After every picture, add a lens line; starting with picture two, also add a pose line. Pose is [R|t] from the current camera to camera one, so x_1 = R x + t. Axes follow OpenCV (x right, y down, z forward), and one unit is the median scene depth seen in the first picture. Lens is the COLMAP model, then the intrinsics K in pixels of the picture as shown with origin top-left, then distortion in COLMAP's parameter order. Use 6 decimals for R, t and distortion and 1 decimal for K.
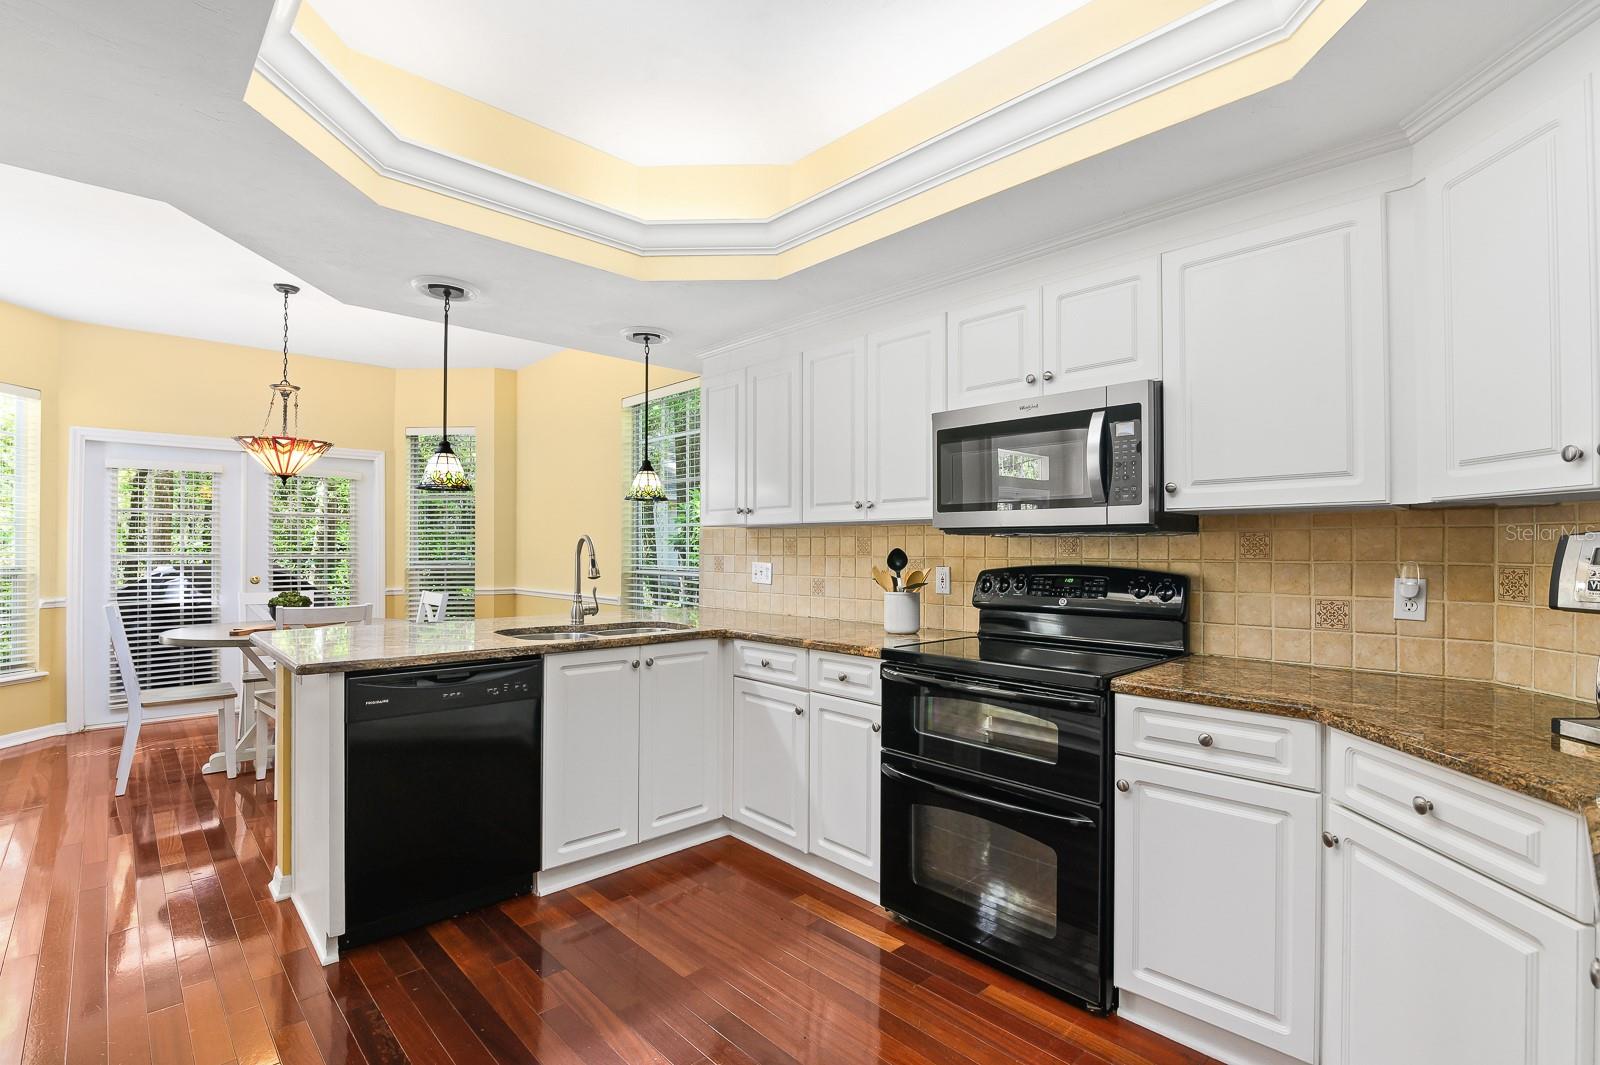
lens RADIAL K [[733.7, 0, 809.0], [0, 733.7, 539.8], [0, 0, 1]] dist [0.002411, 0.000449]
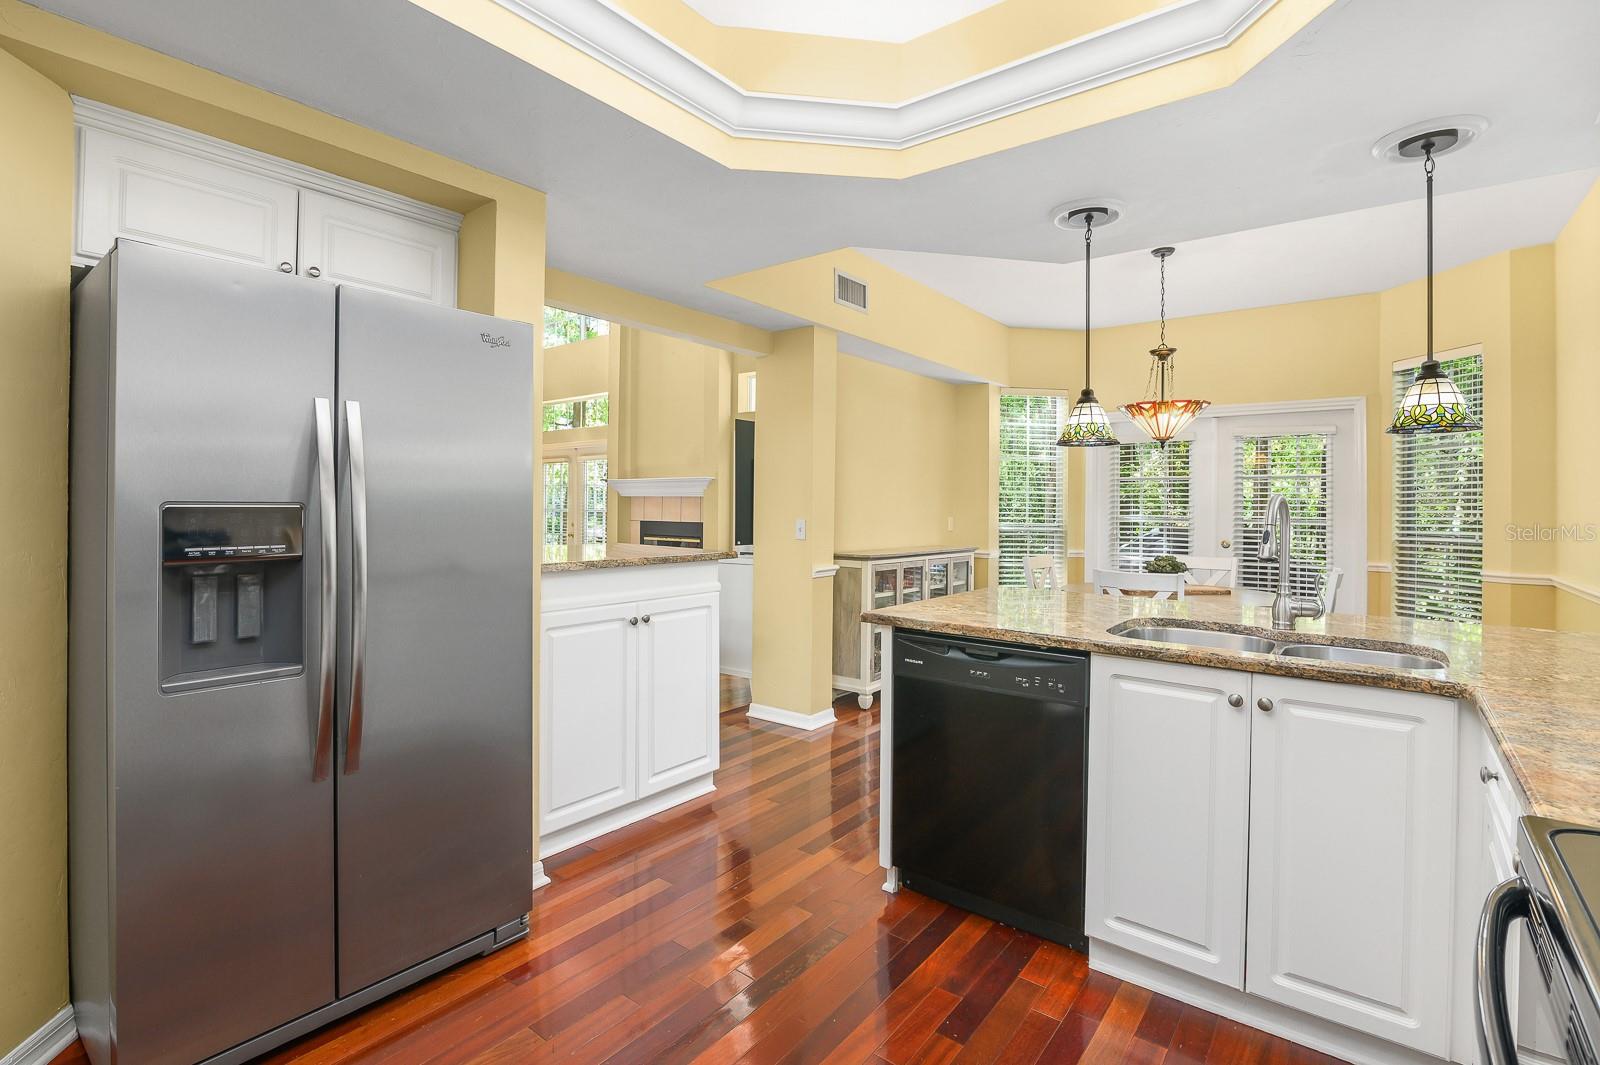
lens RADIAL K [[760.4, 0, 805.8], [0, 760.4, 502.8], [0, 0, 1]] dist [-0.001055, -0.000407]
pose [[0.167599, -0.003892, -0.985848, 0.226240], [0.001328, 0.999992, -0.003722, 0.001989], [0.985854, -0.000686, 0.167603, 0.352667]]
